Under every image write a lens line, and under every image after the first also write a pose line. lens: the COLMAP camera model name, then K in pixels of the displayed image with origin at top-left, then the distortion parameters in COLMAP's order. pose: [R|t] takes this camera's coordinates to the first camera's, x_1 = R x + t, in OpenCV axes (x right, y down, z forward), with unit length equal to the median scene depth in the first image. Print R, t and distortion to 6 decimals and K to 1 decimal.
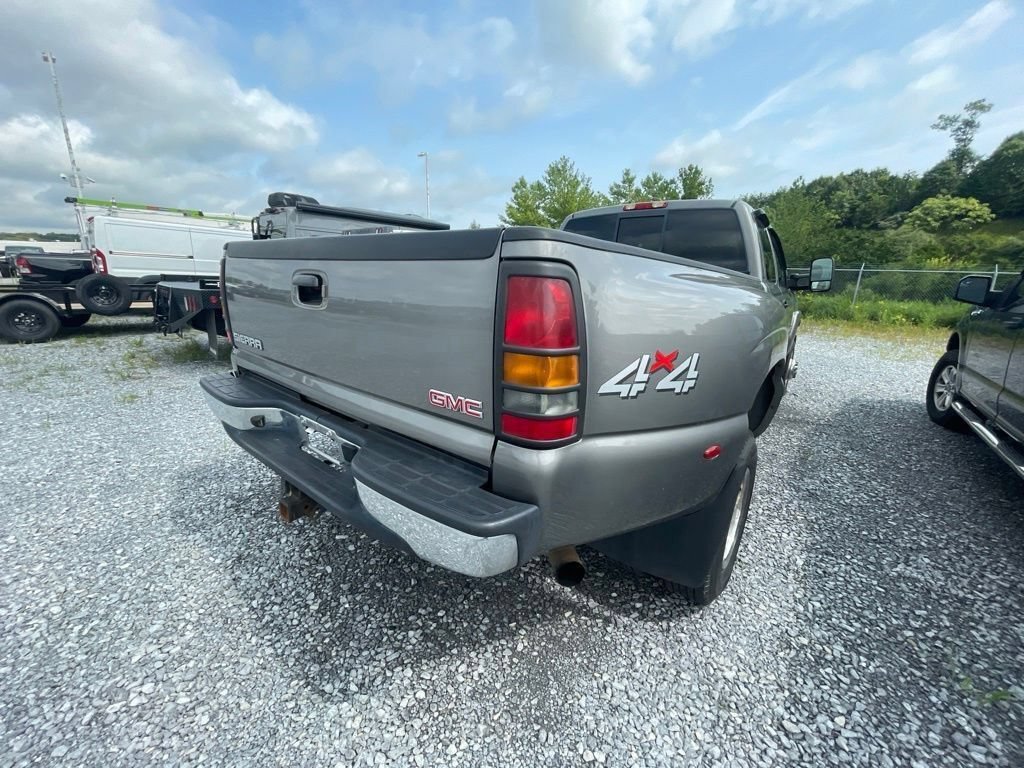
lens RADIAL K [[418.3, 0, 511.1], [0, 418.3, 388.0], [0, 0, 1]] dist [-0.002734, 0.000525]
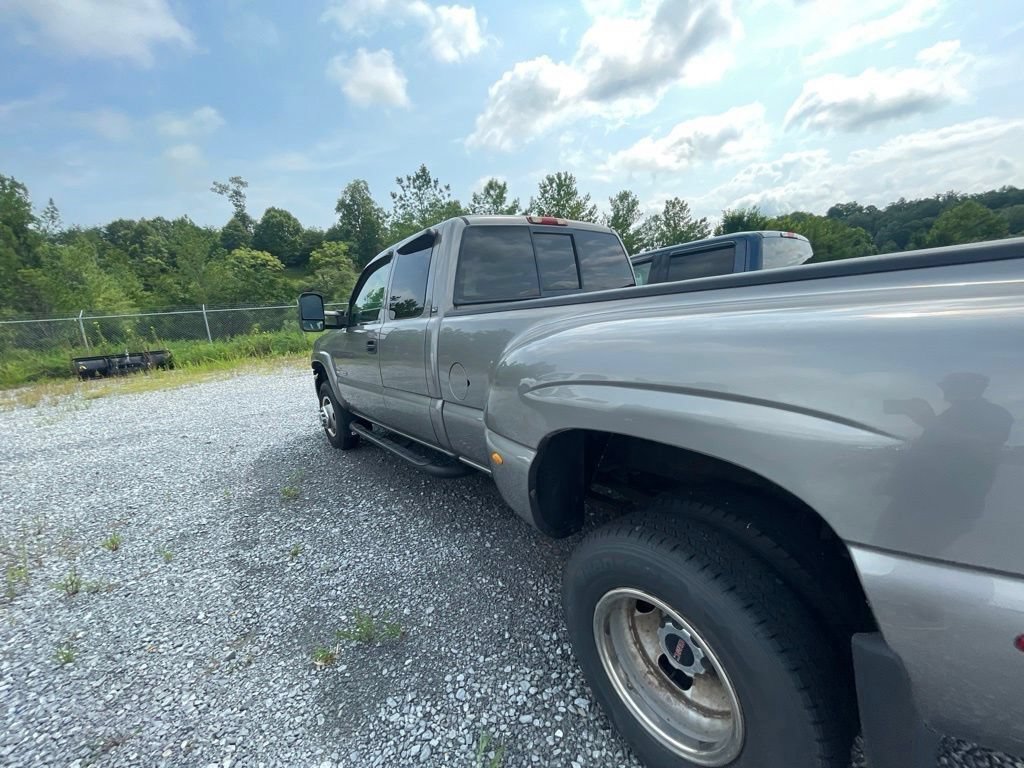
lens RADIAL K [[423.2, 0, 509.1], [0, 423.2, 373.9], [0, 0, 1]] dist [-0.001264, 0.000370]
pose [[0.224889, -0.208799, 0.951750, -0.639980], [0.334067, 0.934091, 0.125988, -0.305699], [-0.915327, 0.289615, 0.279819, 1.020320]]
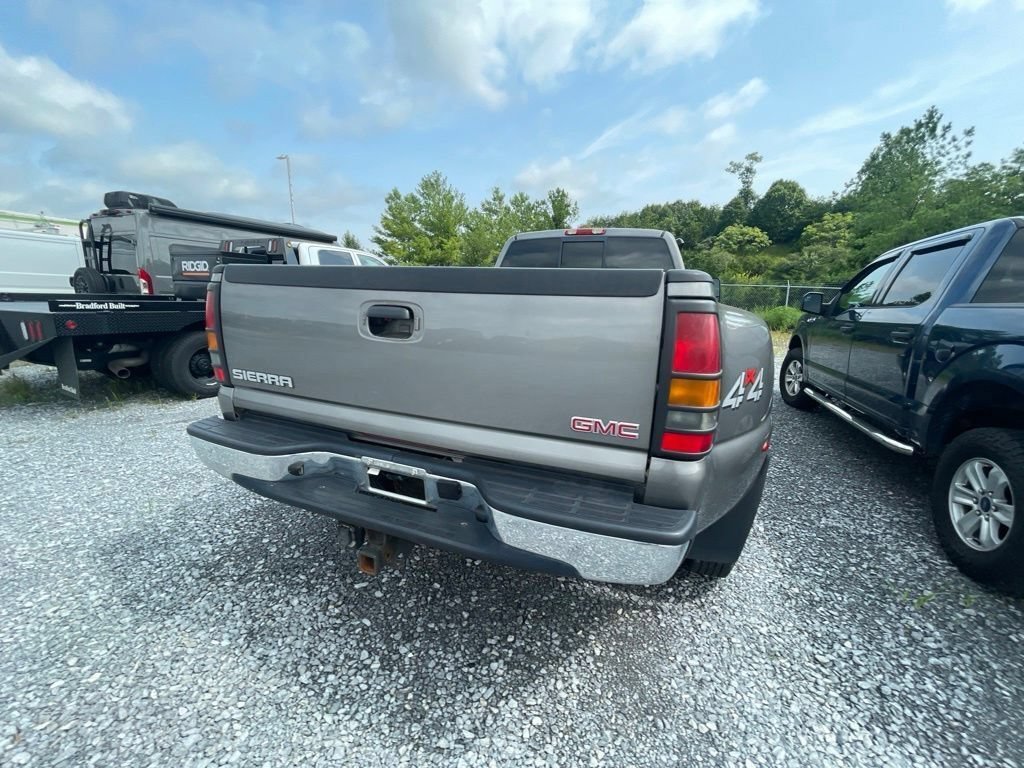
lens RADIAL K [[418.3, 0, 511.1], [0, 418.3, 388.0], [0, 0, 1]] dist [-0.002734, 0.000525]
pose [[0.956110, -0.069519, 0.284642, -0.237412], [0.077176, 0.996893, -0.015759, -0.023604], [-0.282662, 0.037035, 0.958504, 0.013620]]
